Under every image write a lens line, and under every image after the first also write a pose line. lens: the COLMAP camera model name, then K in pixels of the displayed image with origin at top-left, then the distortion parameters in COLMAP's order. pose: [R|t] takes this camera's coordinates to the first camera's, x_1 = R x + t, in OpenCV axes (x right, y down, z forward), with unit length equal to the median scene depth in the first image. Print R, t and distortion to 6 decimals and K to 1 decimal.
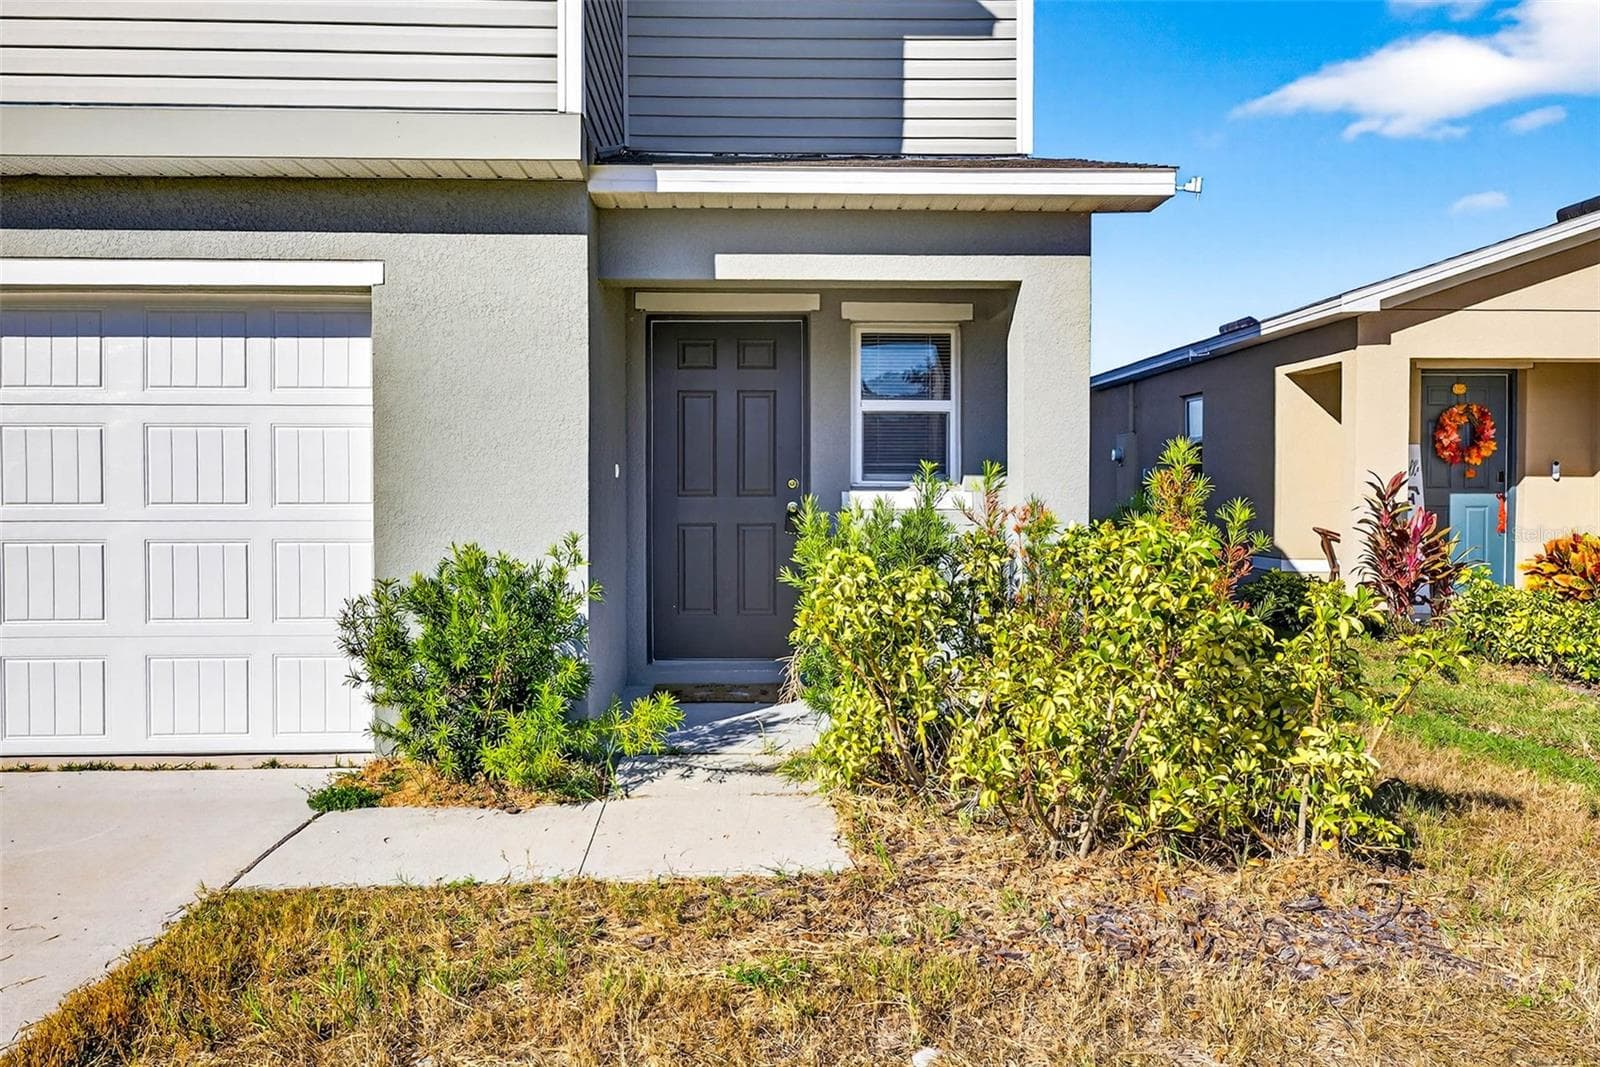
lens RADIAL K [[1149.2, 0, 783.1], [0, 1149.2, 515.4], [0, 0, 1]] dist [-0.019642, 0.004852]
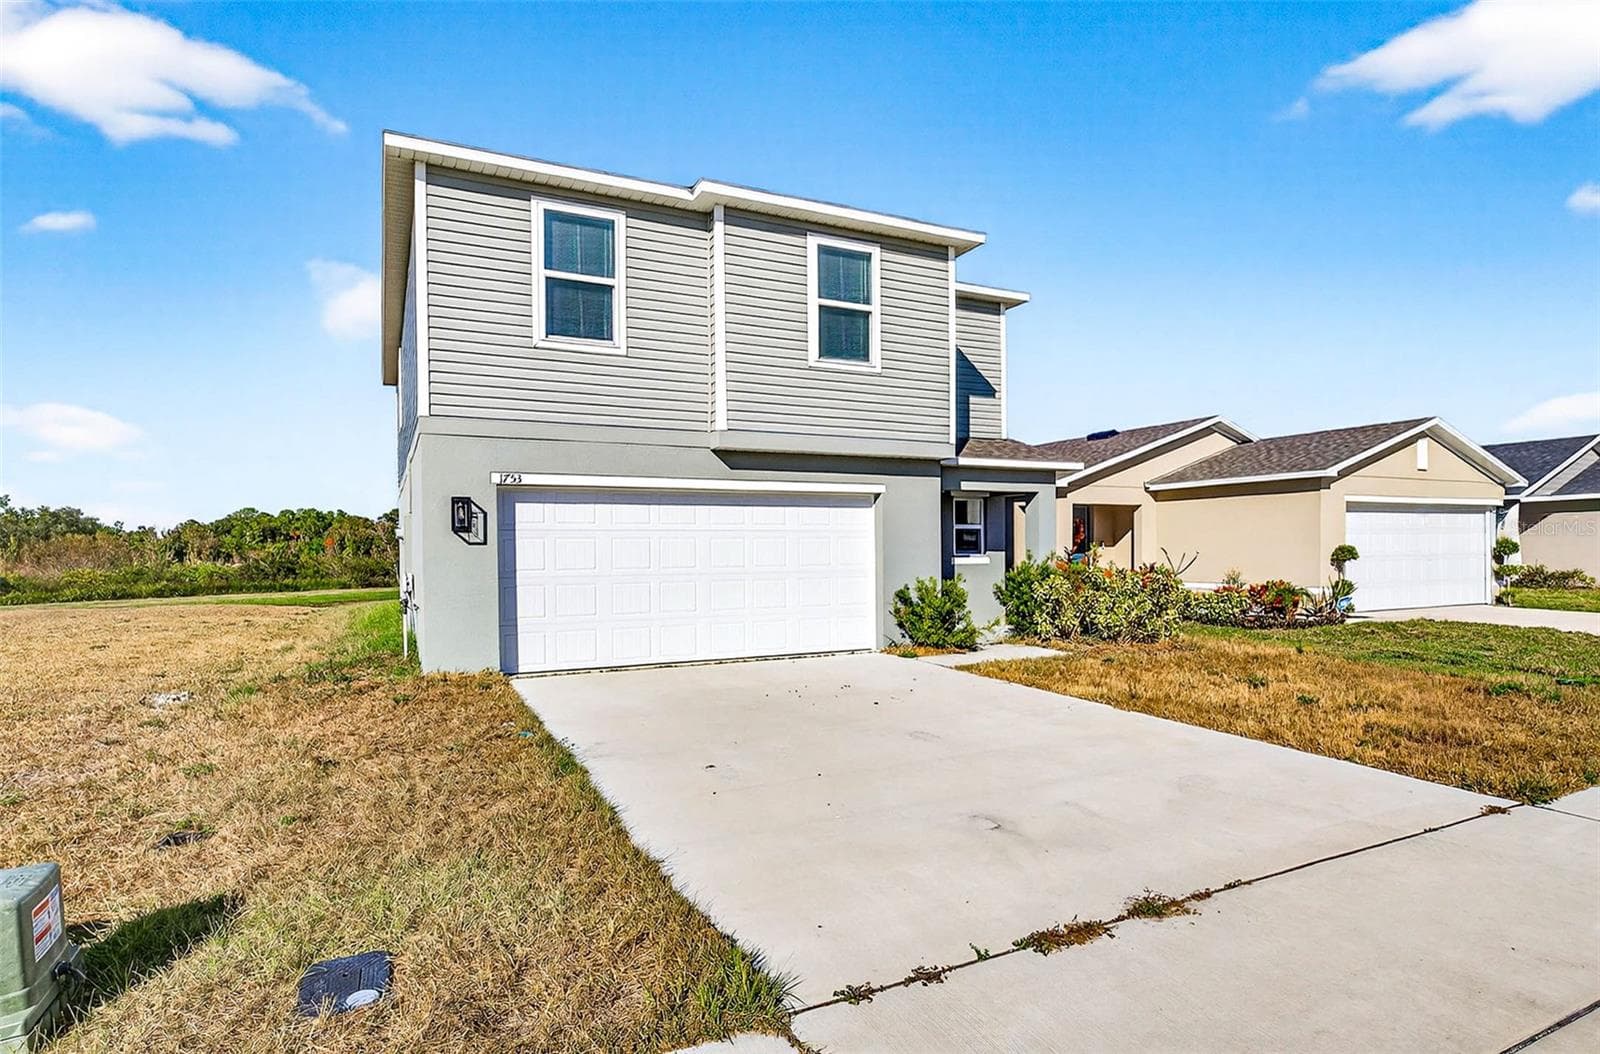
lens RADIAL K [[851.0, 0, 803.3], [0, 851.0, 555.4], [0, 0, 1]] dist [0.000531, -0.000199]
pose [[0.913180, -0.009450, 0.407448, -1.275257], [0.014245, 0.999860, -0.008738, -0.014853], [-0.407308, 0.013784, 0.913187, -0.838010]]
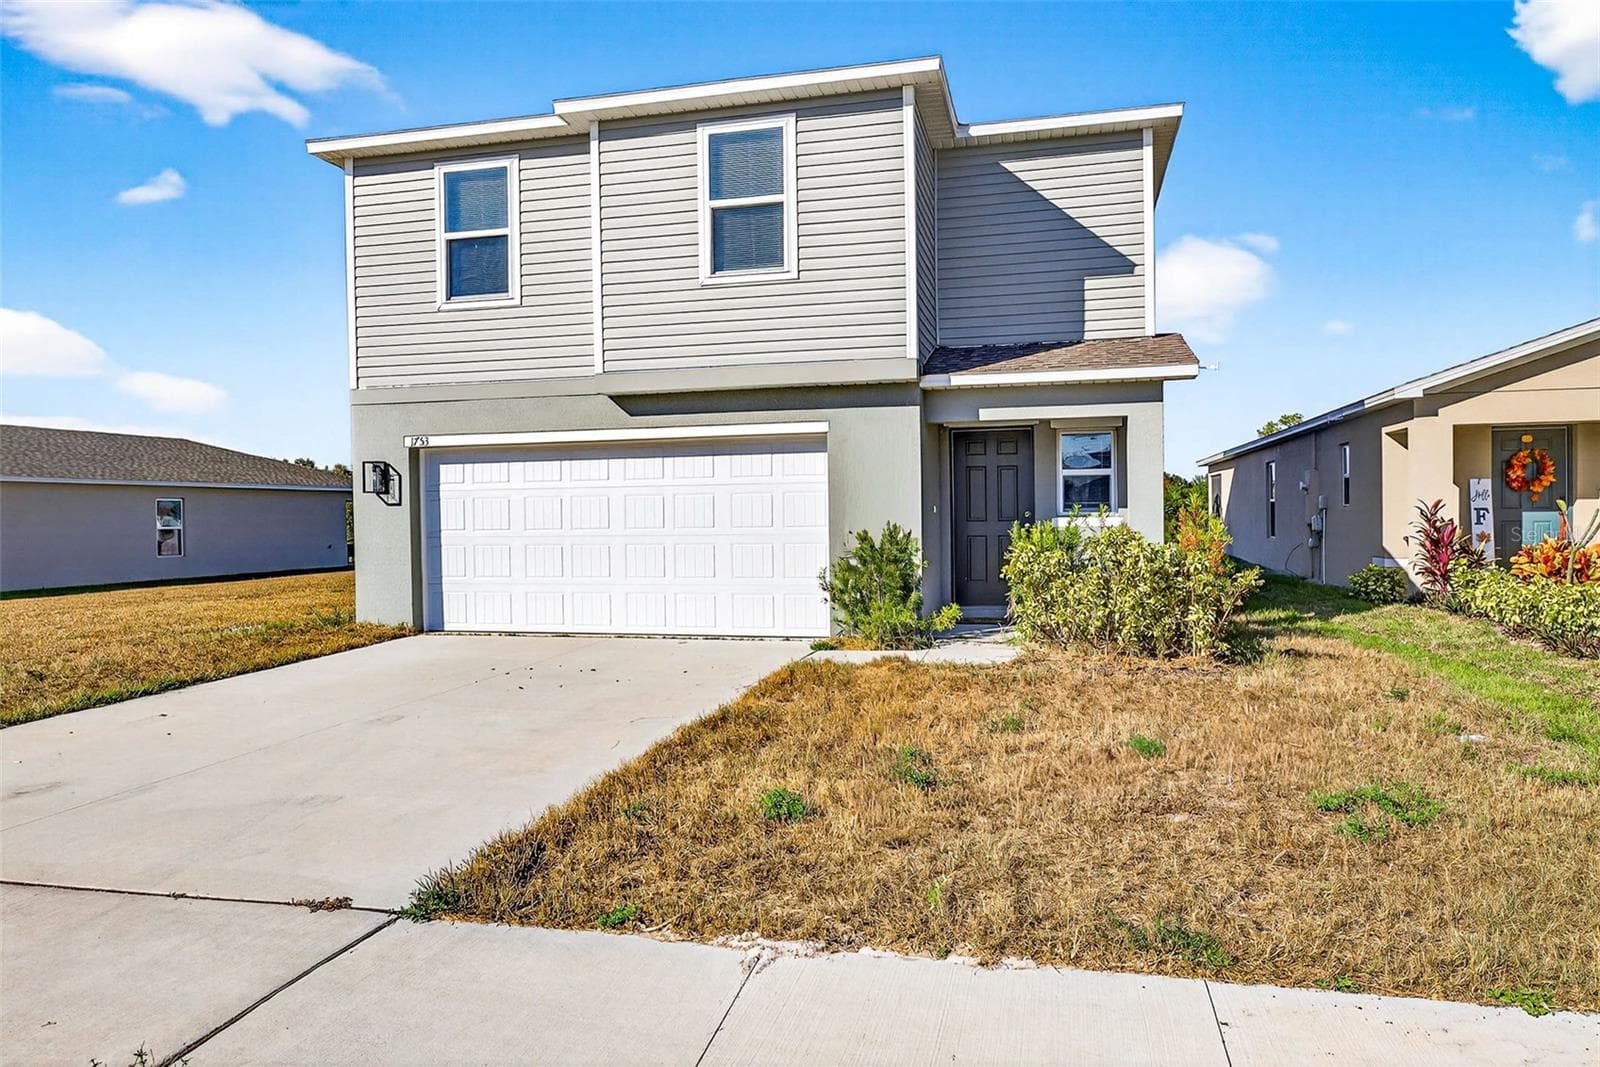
lens RADIAL K [[1087.7, 0, 794.7], [0, 1087.7, 530.8], [0, 0, 1]] dist [-0.018229, 0.003989]
pose [[0.960549, -0.007991, -0.277997, 0.161213], [0.006857, 0.999964, -0.005048, 0.008304], [0.278028, 0.002943, 0.960569, -0.979630]]
